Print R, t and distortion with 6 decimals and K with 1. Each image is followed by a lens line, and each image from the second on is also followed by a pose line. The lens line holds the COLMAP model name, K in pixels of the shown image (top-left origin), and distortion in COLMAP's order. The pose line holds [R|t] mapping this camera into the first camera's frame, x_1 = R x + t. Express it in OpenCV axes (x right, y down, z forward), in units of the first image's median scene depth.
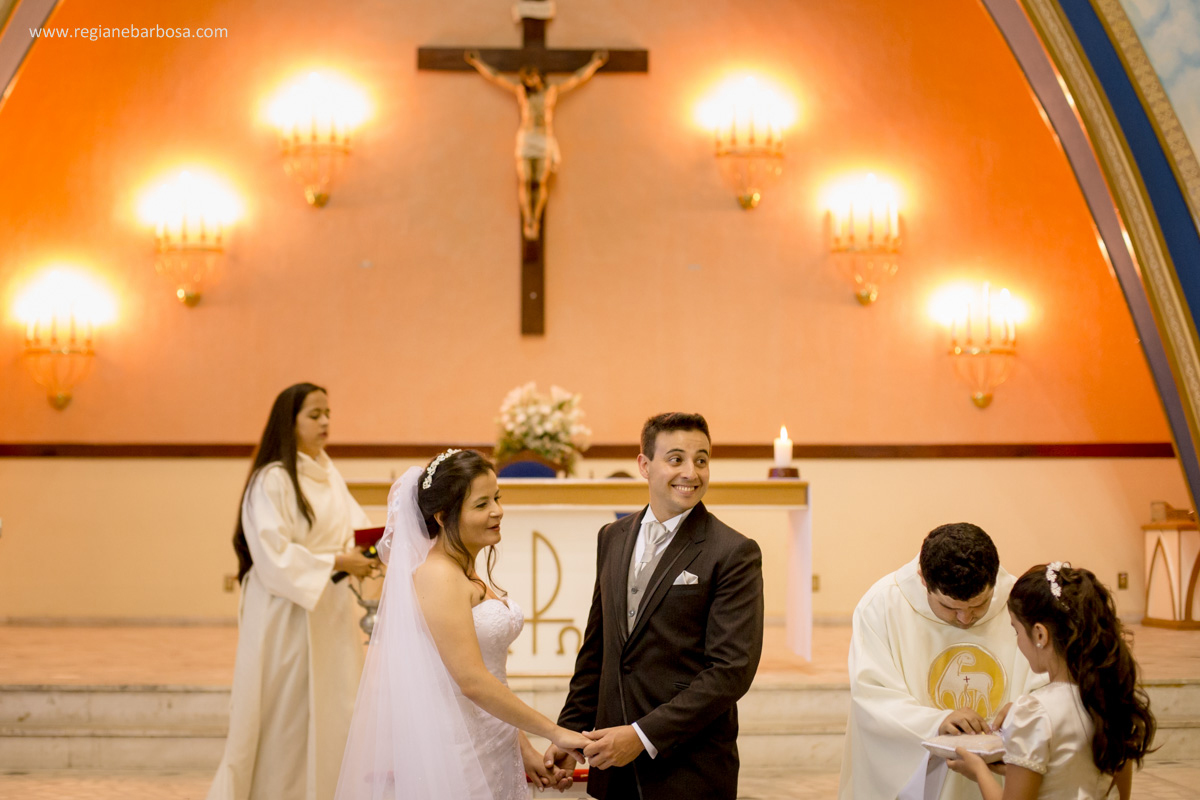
lens RADIAL K [[1681.7, 0, 597.0], [0, 1681.7, 405.8], [0, 0, 1]] dist [-0.150364, 0.000000]
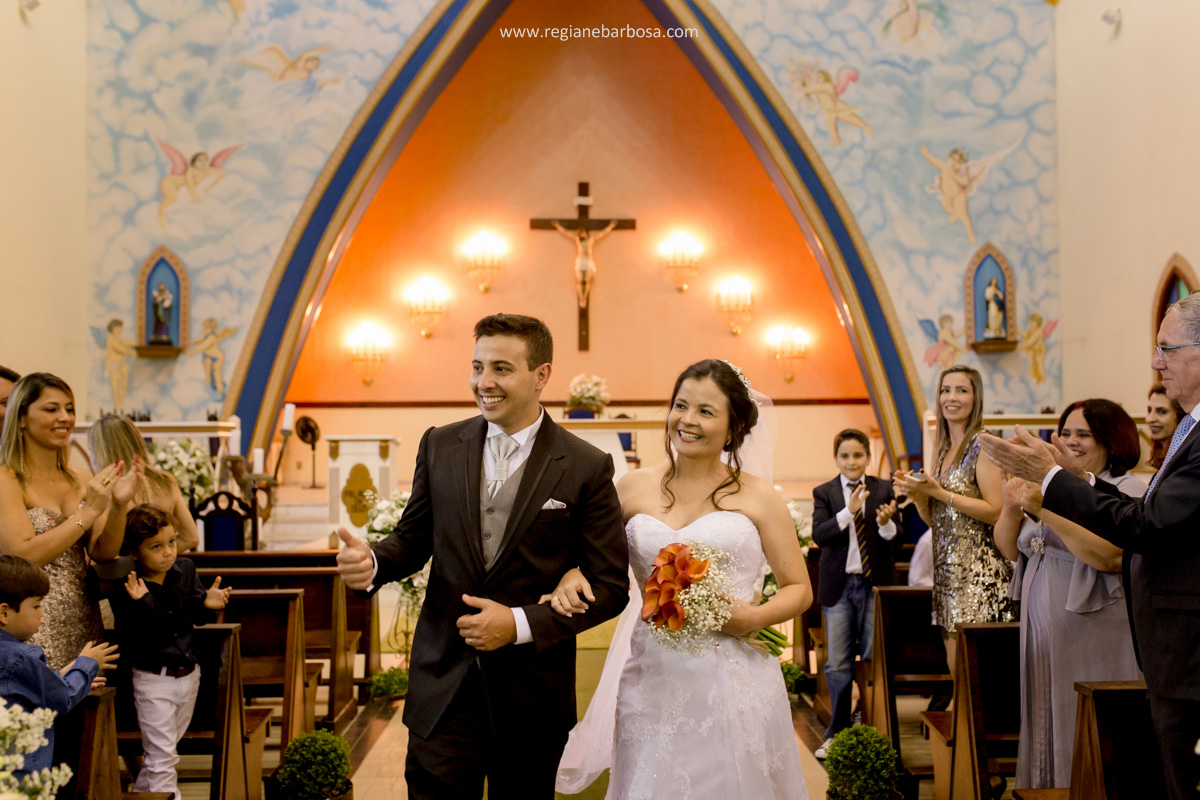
lens RADIAL K [[1221.8, 0, 601.5], [0, 1221.8, 397.4], [0, 0, 1]] dist [0.008492, 0.000000]
pose [[0.999690, -0.005439, -0.024287, 0.023626], [0.006344, 0.999282, 0.037357, -0.040982], [0.024066, -0.037499, 0.999007, -0.607825]]
